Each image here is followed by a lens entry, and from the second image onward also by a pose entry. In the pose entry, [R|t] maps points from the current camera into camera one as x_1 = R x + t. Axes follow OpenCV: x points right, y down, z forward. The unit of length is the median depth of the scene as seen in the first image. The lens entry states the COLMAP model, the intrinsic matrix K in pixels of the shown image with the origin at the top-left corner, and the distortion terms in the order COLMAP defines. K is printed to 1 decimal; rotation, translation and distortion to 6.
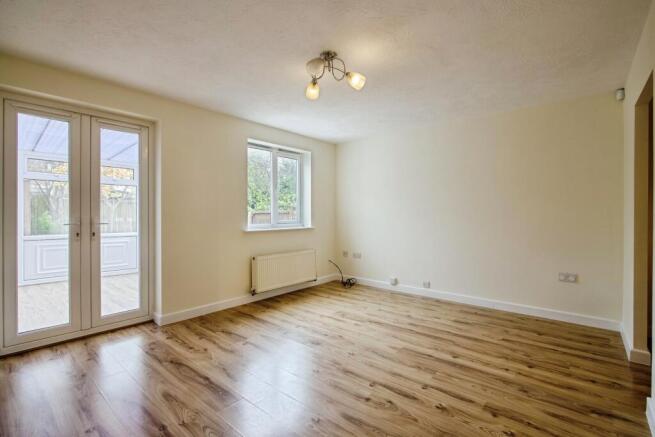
lens RADIAL K [[306.8, 0, 321.2], [0, 306.8, 214.2], [0, 0, 1]] dist [-0.003678, -0.000538]
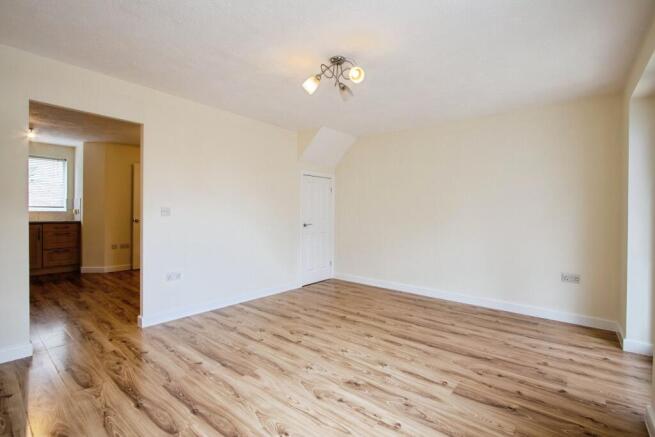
lens RADIAL K [[306.8, 0, 321.2], [0, 306.8, 214.2], [0, 0, 1]] dist [-0.003678, -0.000538]
pose [[-0.999858, -0.010479, -0.013230, 0.080648], [-0.010641, 0.999868, 0.012257, -0.006001], [0.013100, 0.012397, -0.999837, 1.933280]]
